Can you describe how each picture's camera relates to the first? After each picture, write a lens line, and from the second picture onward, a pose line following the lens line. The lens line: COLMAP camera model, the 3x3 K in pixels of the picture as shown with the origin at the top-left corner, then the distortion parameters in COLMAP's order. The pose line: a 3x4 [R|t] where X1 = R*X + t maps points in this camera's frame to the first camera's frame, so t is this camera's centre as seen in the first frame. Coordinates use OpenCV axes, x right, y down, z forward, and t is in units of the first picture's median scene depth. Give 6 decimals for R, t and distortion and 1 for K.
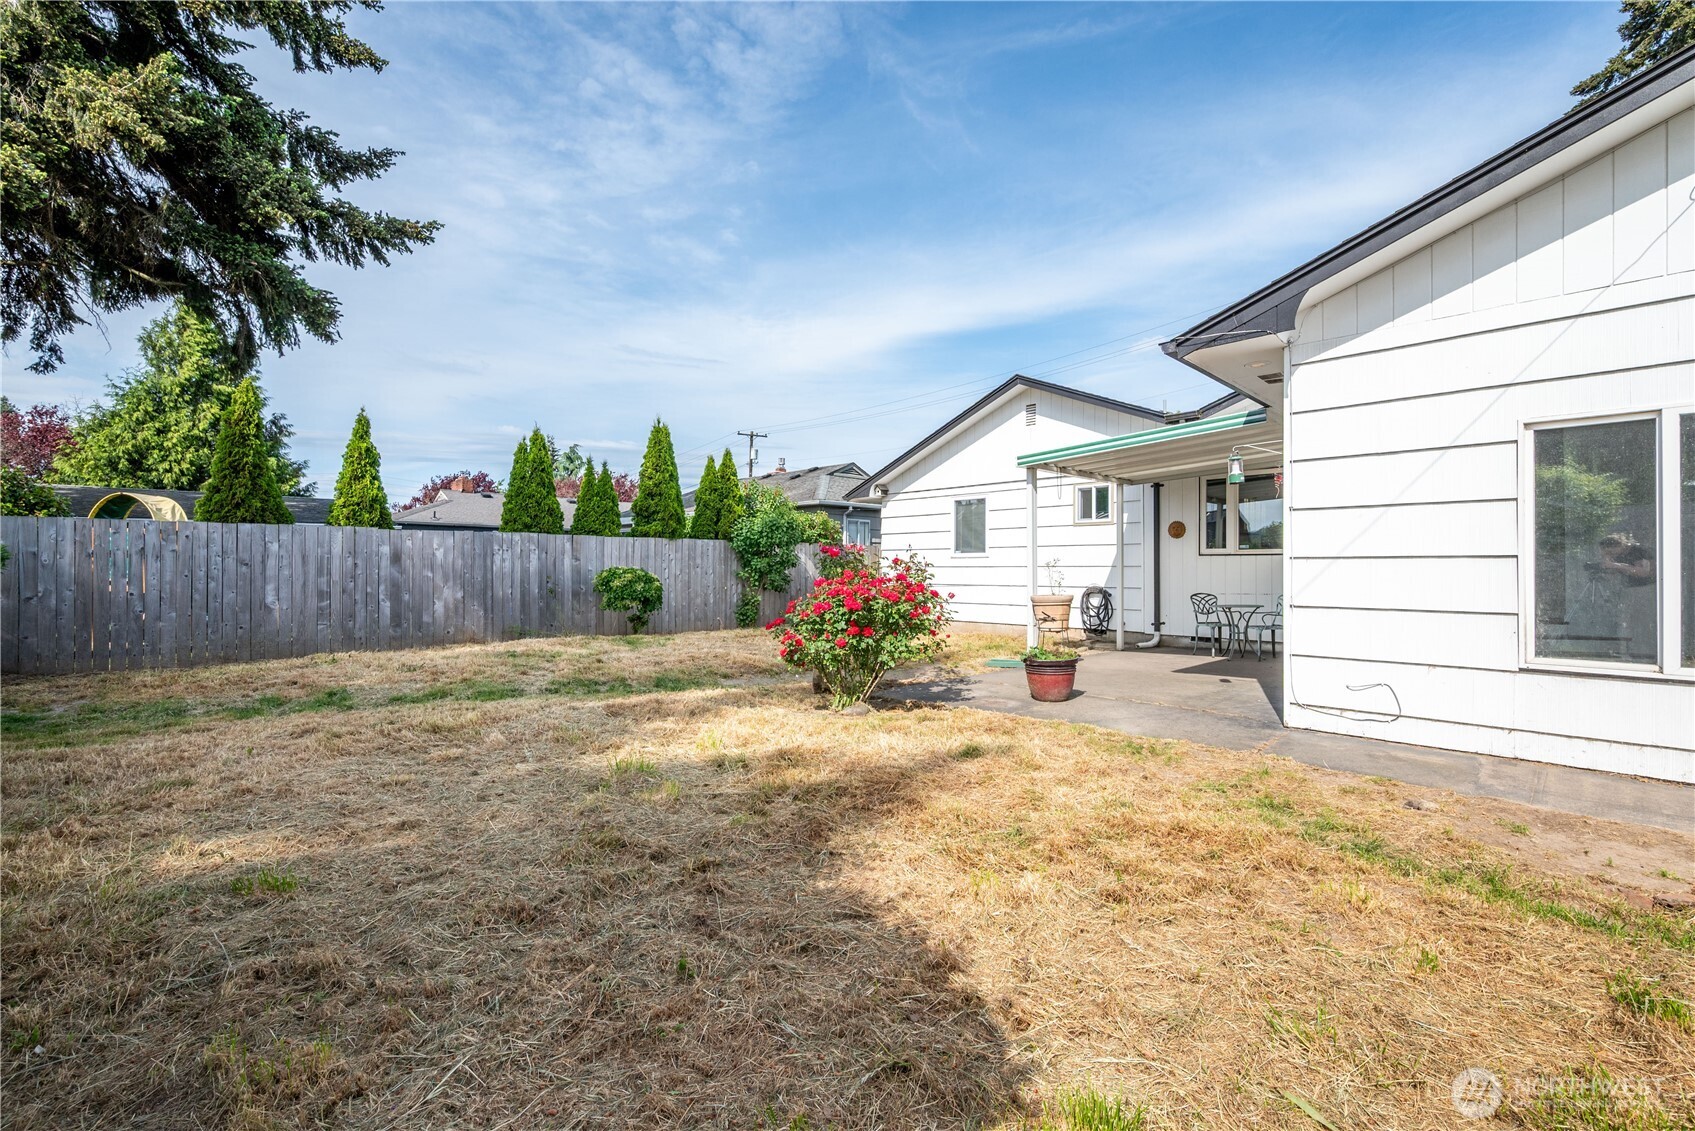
lens RADIAL K [[711.1, 0, 849.6], [0, 711.1, 568.4], [0, 0, 1]] dist [0.000171, -0.000052]
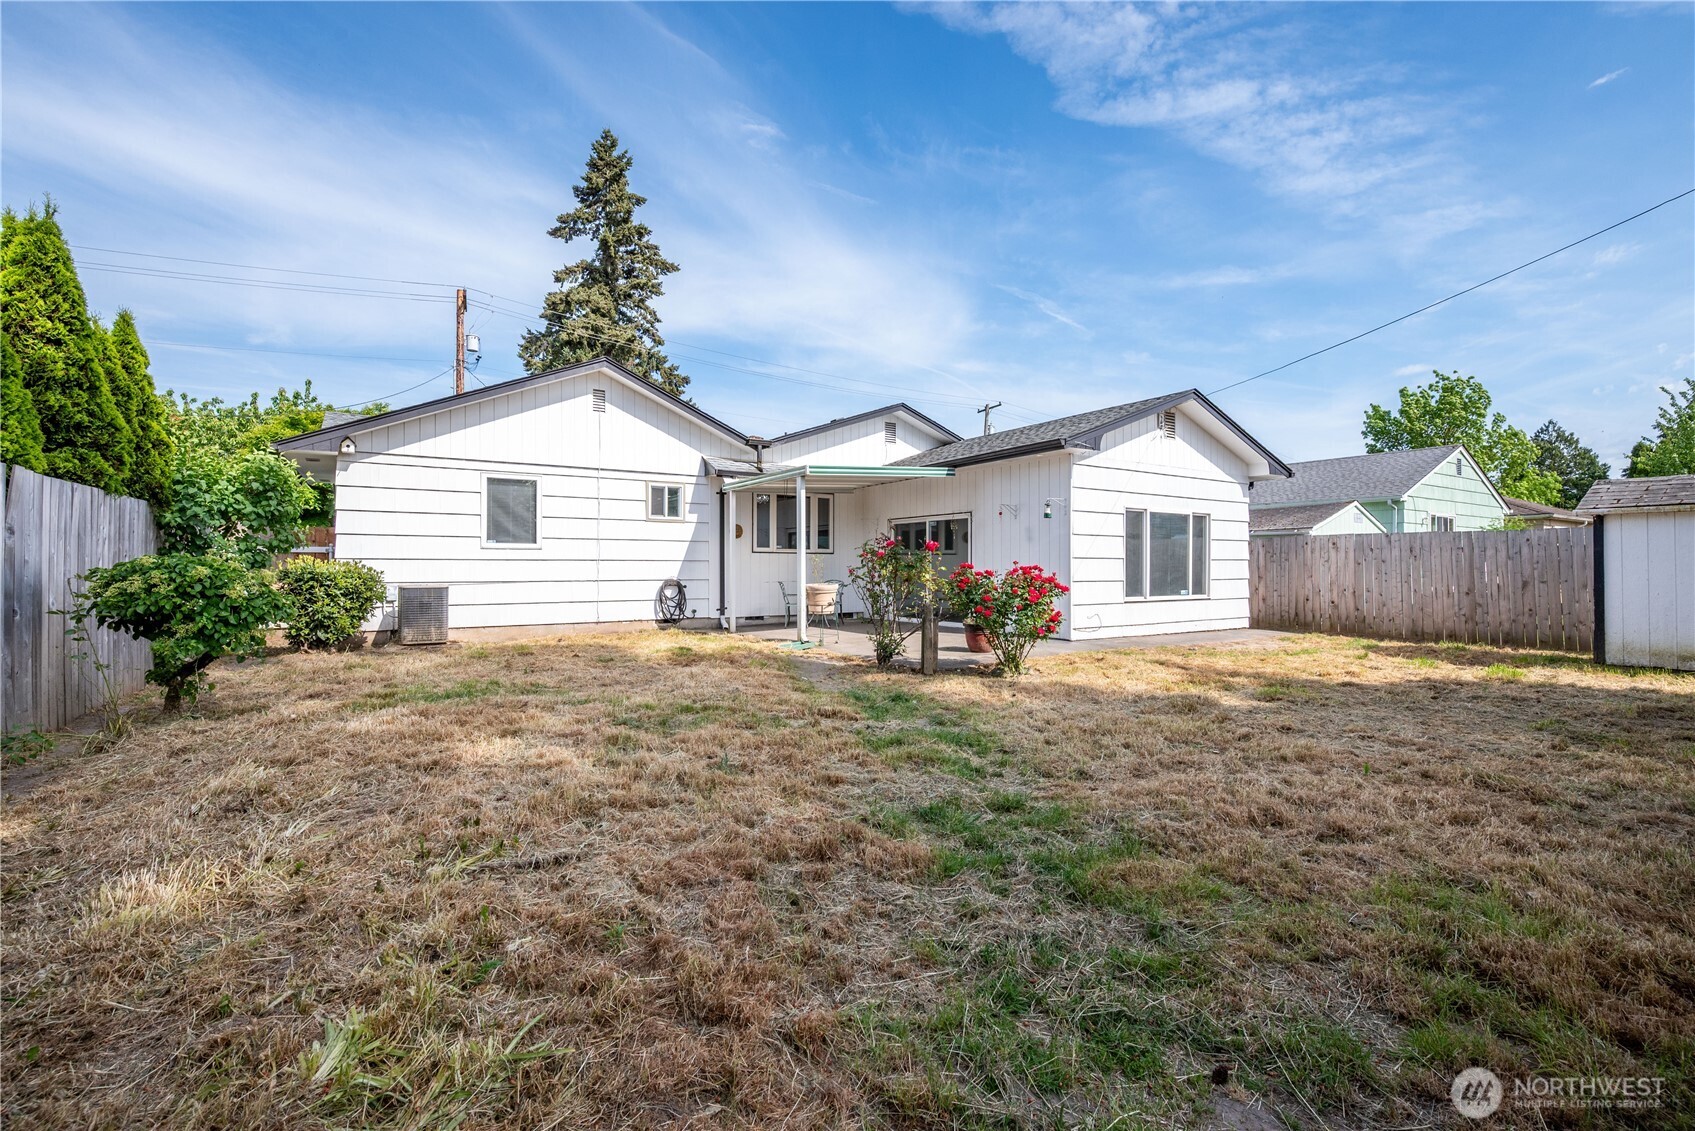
lens RADIAL K [[711.1, 0, 841.7], [0, 711.1, 564.0], [0, 0, 1]] dist [0.000171, -0.000052]
pose [[0.201308, 0.003348, 0.979522, -0.649530], [-0.002752, 0.999992, -0.002852, 0.004547], [-0.979524, -0.002122, 0.201315, 0.520048]]
